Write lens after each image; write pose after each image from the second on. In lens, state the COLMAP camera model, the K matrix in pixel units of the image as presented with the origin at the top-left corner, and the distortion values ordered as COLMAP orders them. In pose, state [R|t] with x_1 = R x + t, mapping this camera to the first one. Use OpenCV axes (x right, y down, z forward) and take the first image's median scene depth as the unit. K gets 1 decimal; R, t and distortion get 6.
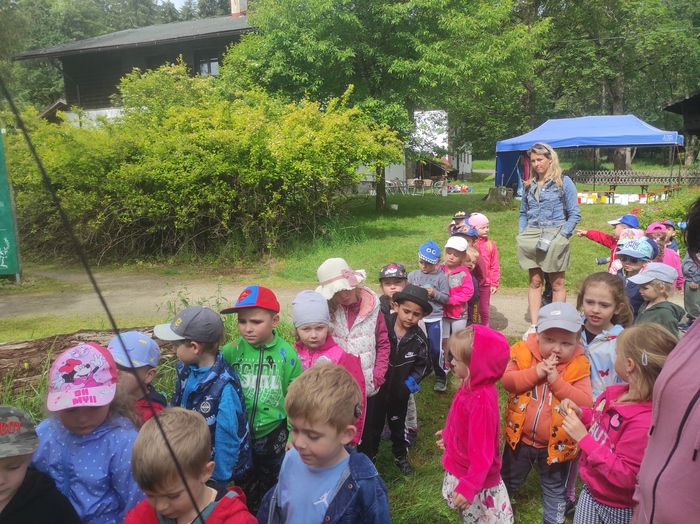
lens RADIAL K [[512.2, 0, 409.9], [0, 512.2, 274.3], [0, 0, 1]] dist [0.010243, -0.003155]
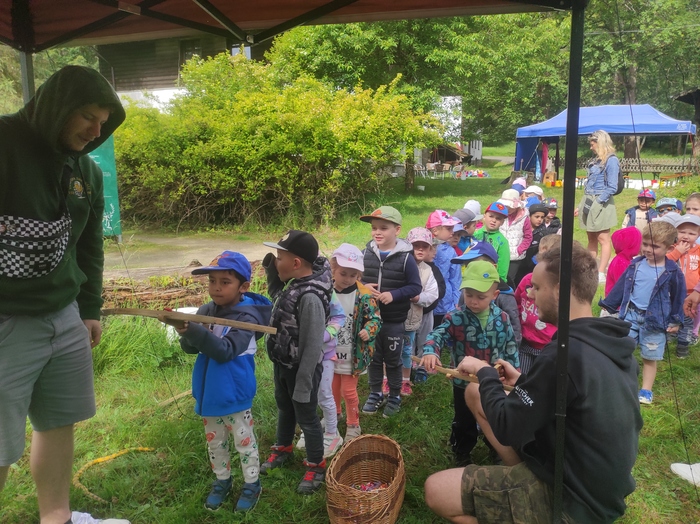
lens RADIAL K [[511.7, 0, 398.2], [0, 511.7, 286.7], [0, 0, 1]] dist [0.004124, -0.008882]
pose [[0.999599, 0.021352, -0.018596, -0.073514], [-0.020422, 0.998598, 0.048836, 0.032519], [0.019613, -0.048437, 0.998634, -0.111483]]
